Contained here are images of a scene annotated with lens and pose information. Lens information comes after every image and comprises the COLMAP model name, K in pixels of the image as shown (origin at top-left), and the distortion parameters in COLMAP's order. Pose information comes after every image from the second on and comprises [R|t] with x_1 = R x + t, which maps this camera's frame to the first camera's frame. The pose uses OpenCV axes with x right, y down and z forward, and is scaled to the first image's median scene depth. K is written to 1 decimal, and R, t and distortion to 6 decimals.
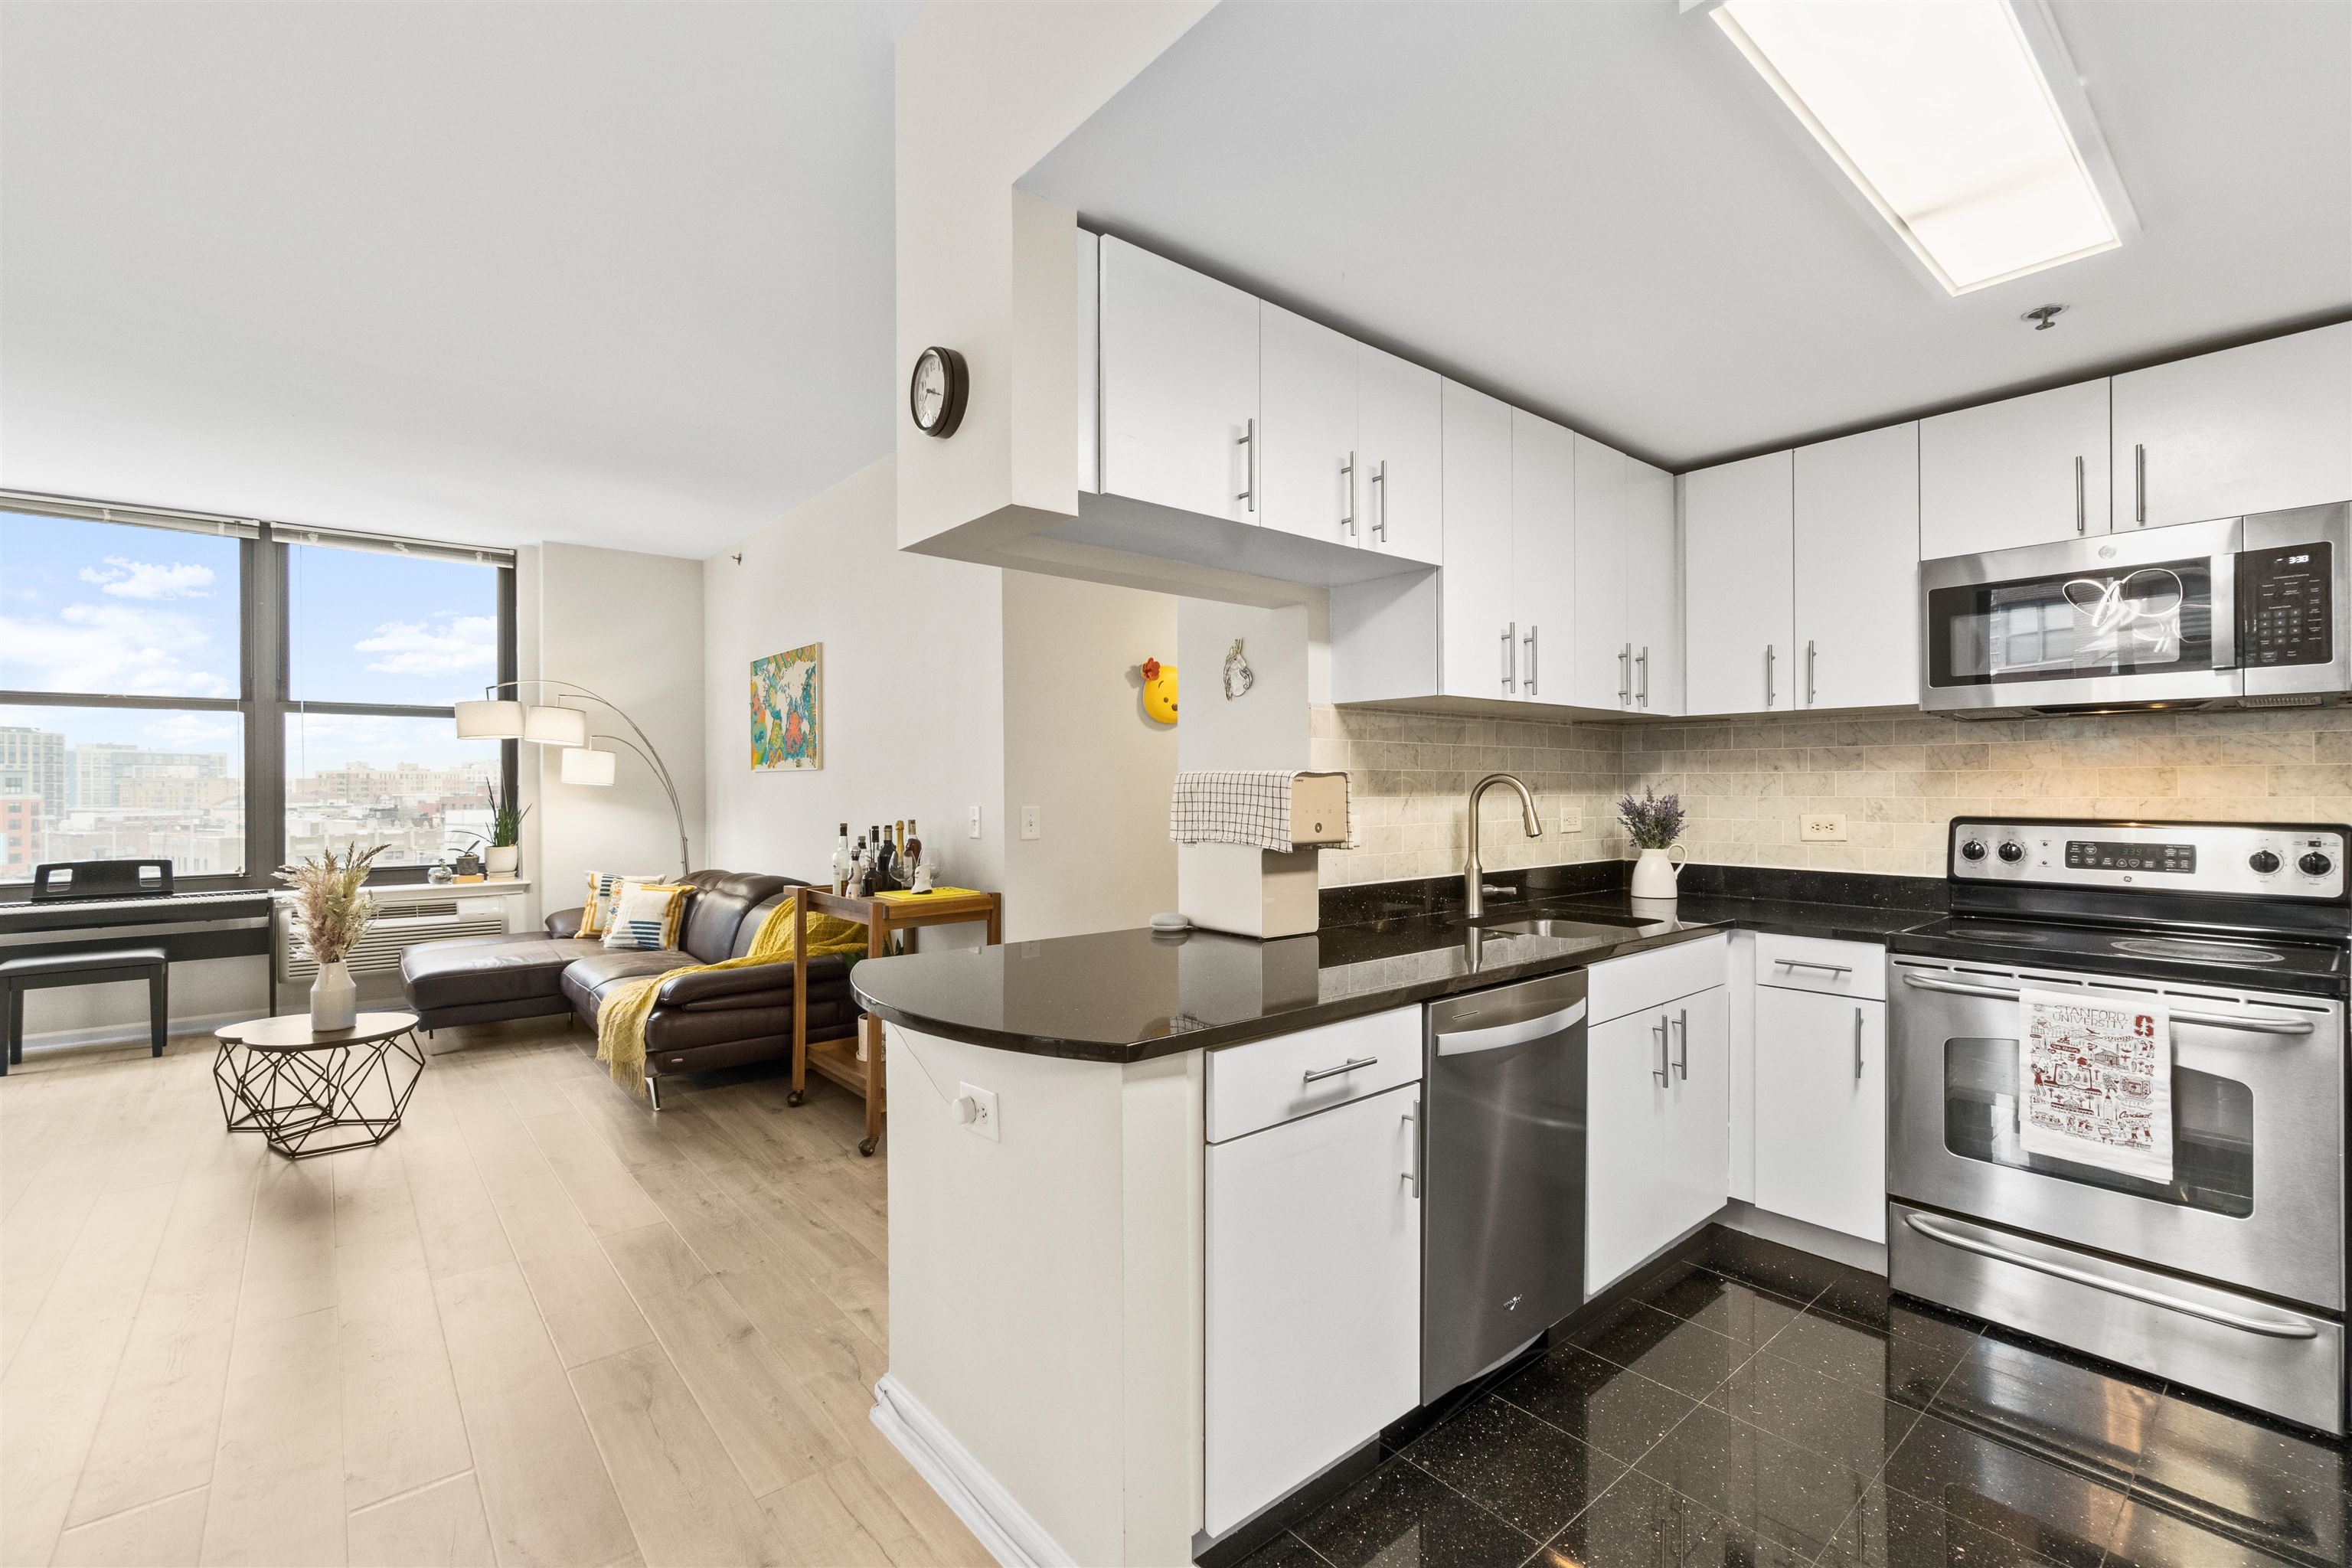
lens RADIAL K [[1018.5, 0, 1176.0], [0, 1018.5, 784.0], [0, 0, 1]] dist [-0.006537, 0.000568]
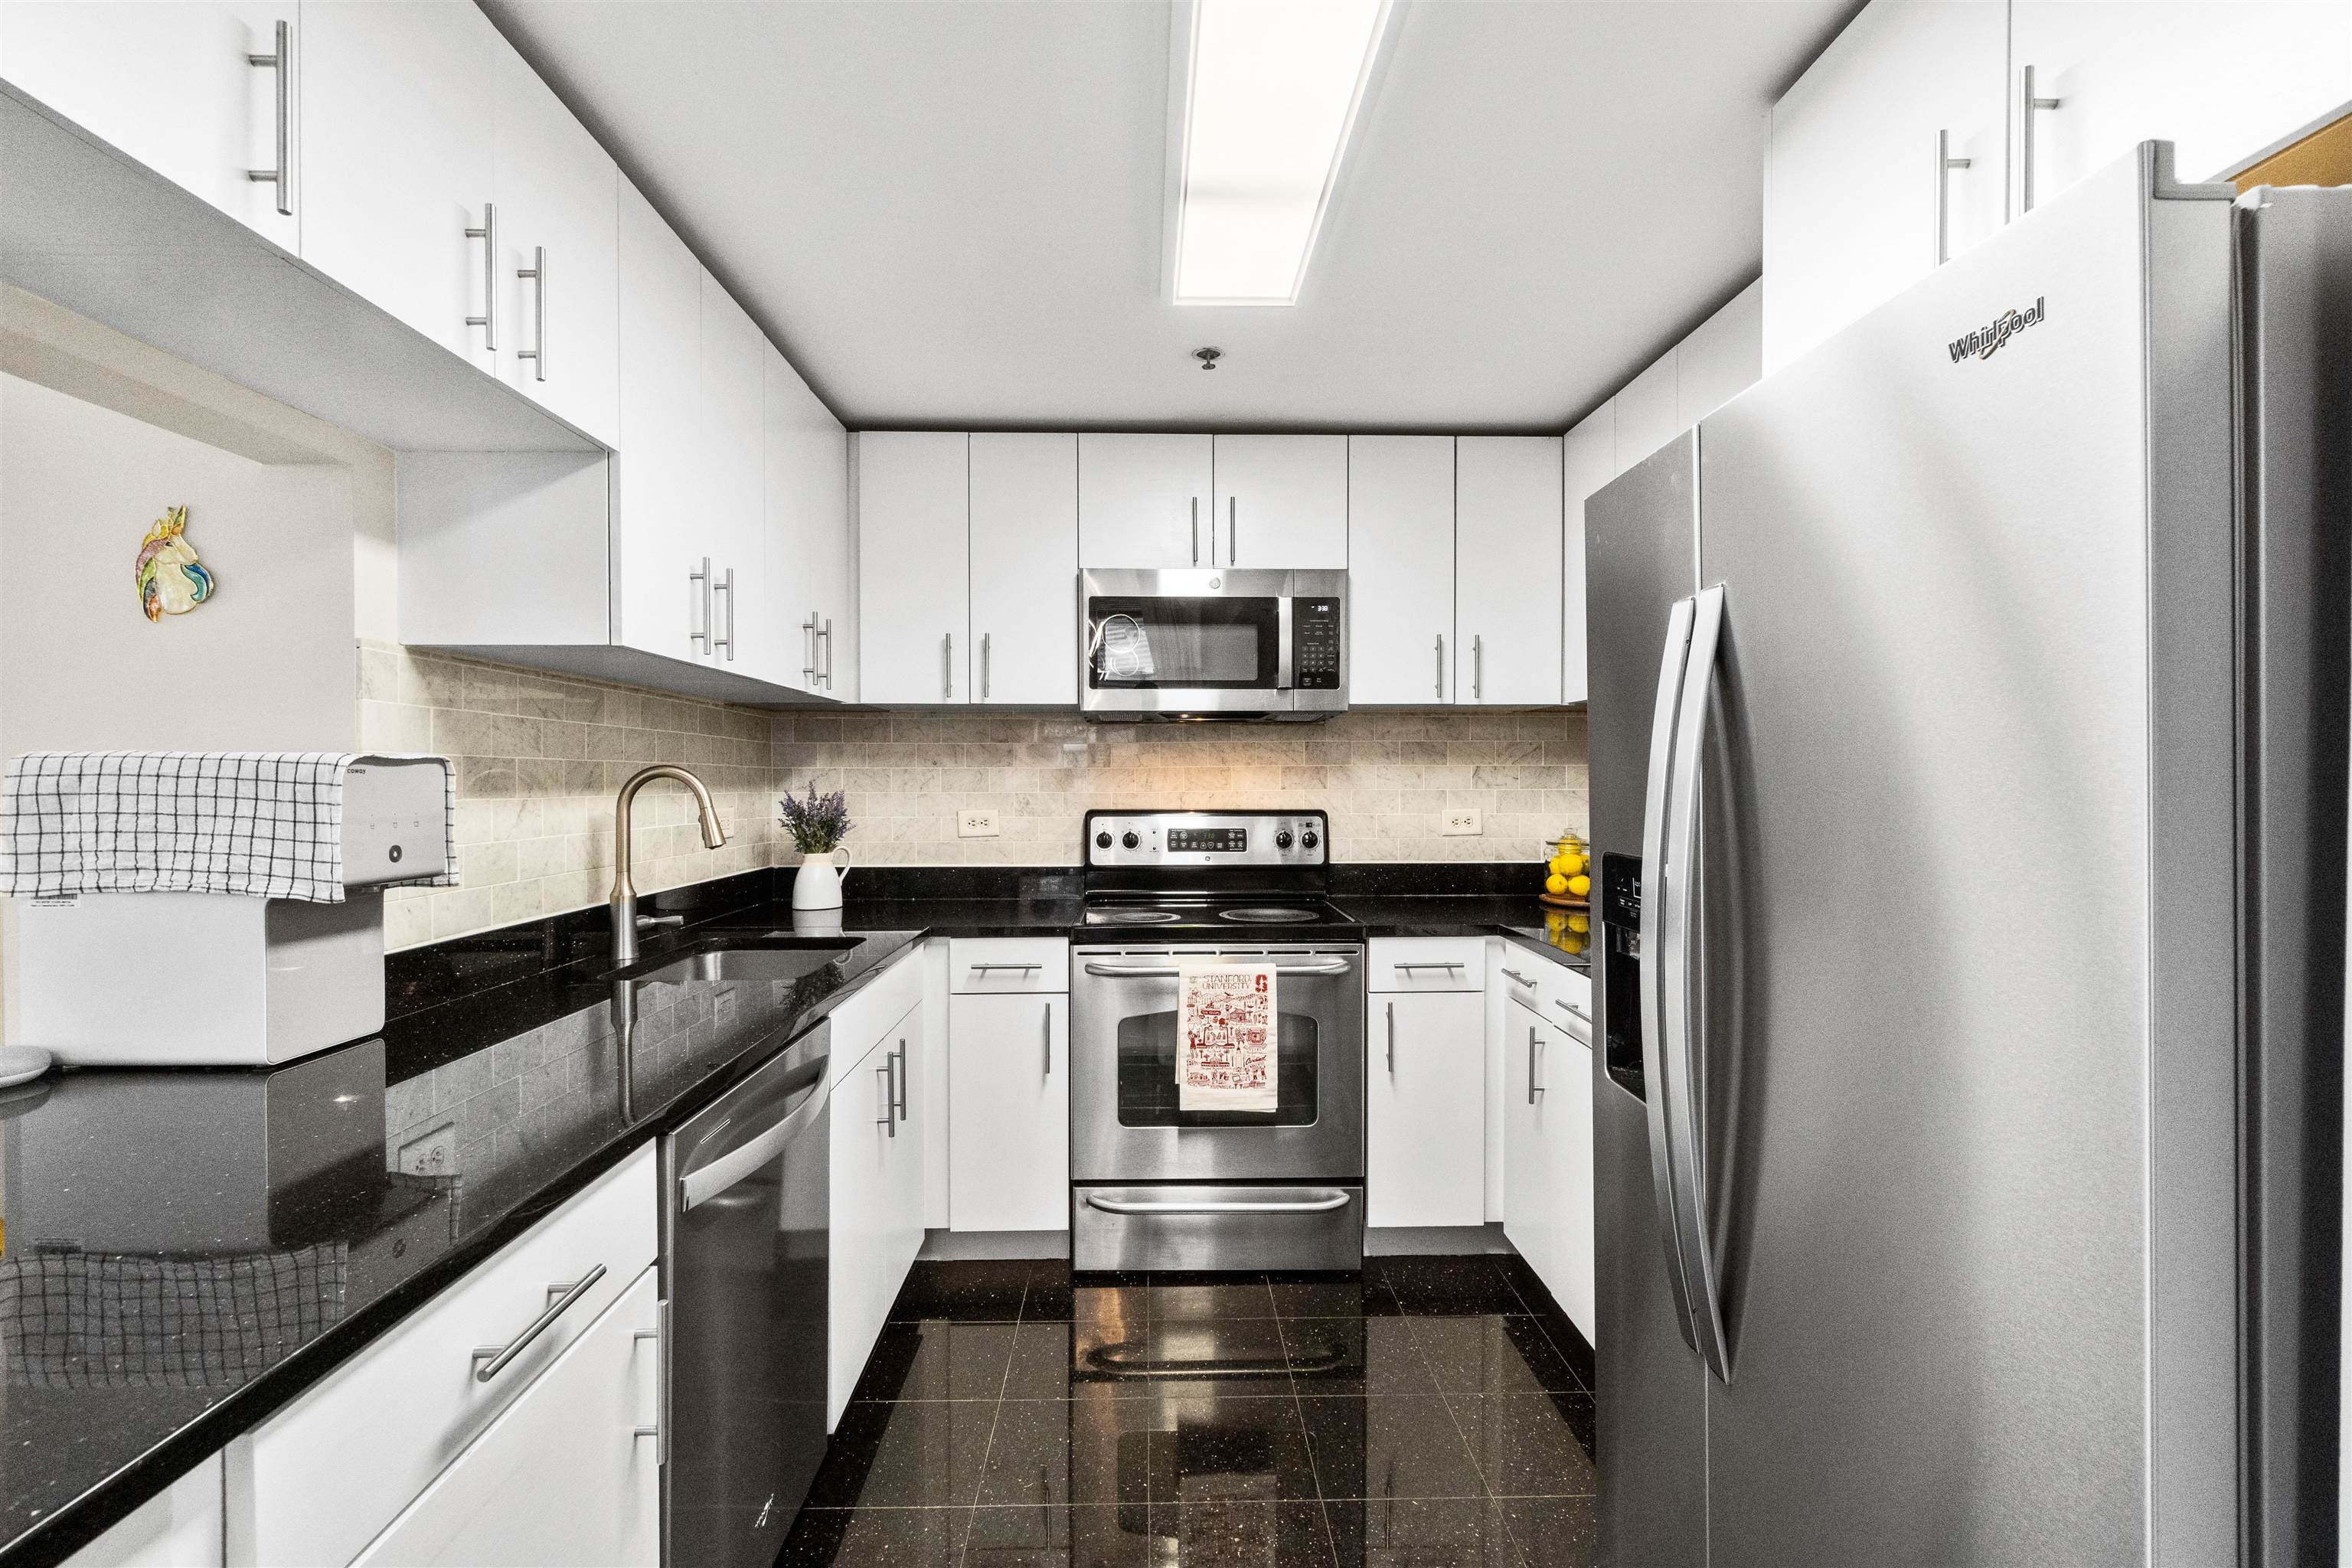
lens RADIAL K [[1014.1, 0, 1173.9], [0, 1014.1, 789.7], [0, 0, 1]] dist [-0.002414, -0.000700]
pose [[0.624994, -0.005867, 0.780607, -0.029129], [-0.001433, 0.999961, 0.008663, 0.001159], [-0.780628, -0.006533, 0.624962, 0.276894]]
